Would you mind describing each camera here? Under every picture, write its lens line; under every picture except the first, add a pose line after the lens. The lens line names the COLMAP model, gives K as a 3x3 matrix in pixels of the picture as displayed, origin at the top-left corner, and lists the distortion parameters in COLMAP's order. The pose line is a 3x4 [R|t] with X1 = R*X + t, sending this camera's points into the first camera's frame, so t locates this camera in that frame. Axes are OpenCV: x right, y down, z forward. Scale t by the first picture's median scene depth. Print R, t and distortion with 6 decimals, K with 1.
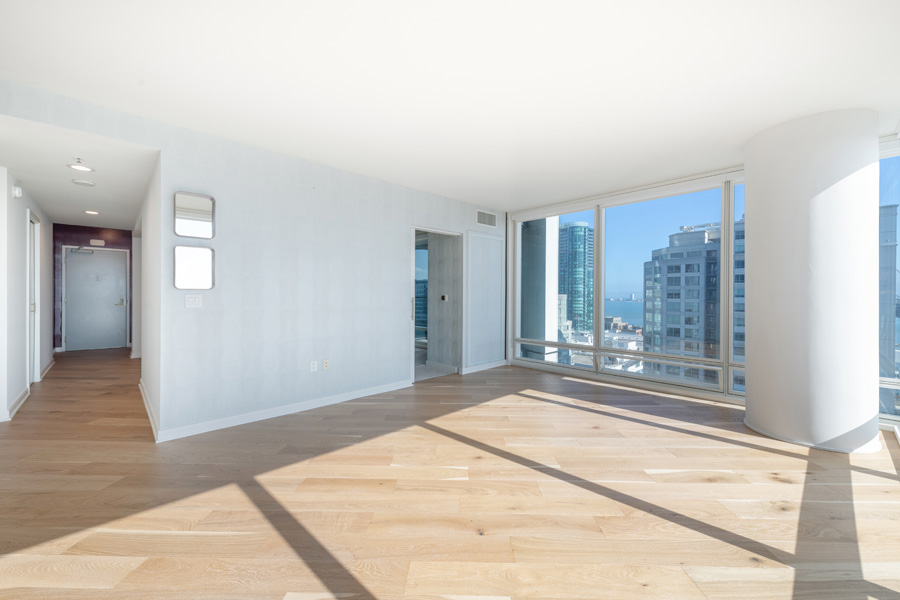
lens RADIAL K [[360.4, 0, 454.1], [0, 360.4, 289.8], [0, 0, 1]] dist [0.011249, -0.000128]
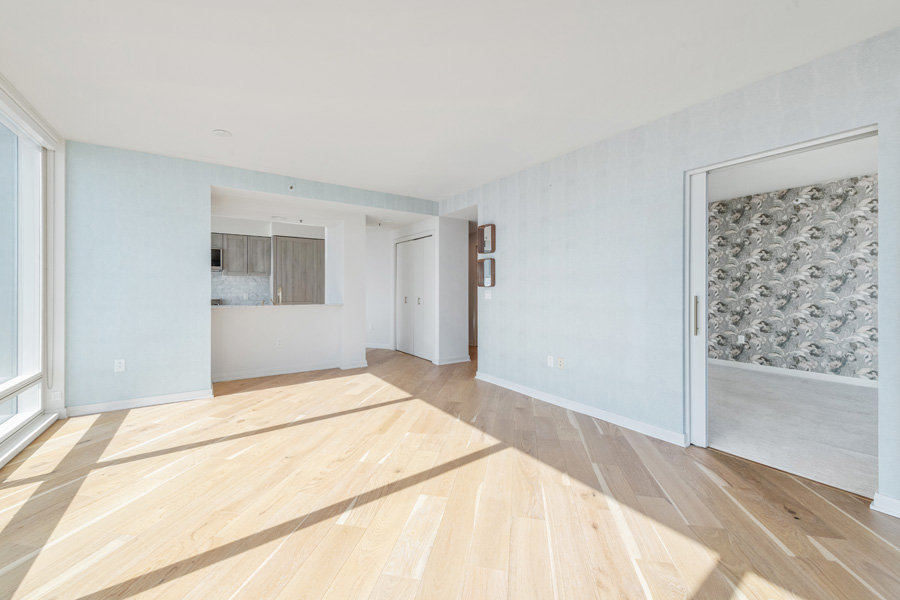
lens RADIAL K [[353.8, 0, 453.3], [0, 353.8, 298.1], [0, 0, 1]] dist [0.002792, -0.000095]
pose [[-0.146111, 0.023957, -0.988978, 0.791036], [0.010521, 0.999688, 0.022662, 0.008843], [0.989212, -0.007094, -0.146317, 1.089561]]
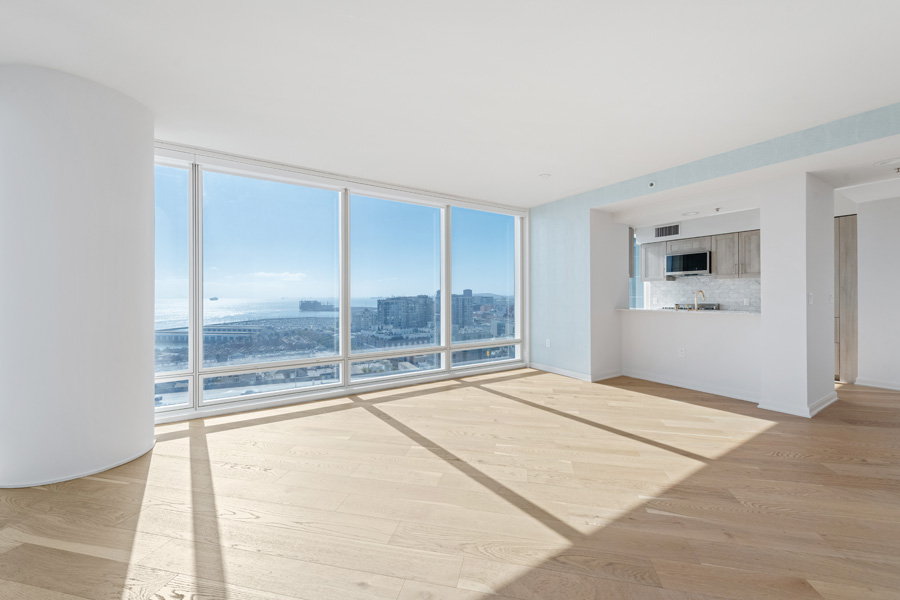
lens RADIAL K [[353.8, 0, 453.3], [0, 353.8, 298.1], [0, 0, 1]] dist [0.002792, -0.000095]
pose [[-0.984461, 0.002454, 0.175586, -0.022089], [0.001608, 0.999986, -0.004959, 0.023070], [-0.175596, -0.004599, -0.984452, 1.682523]]
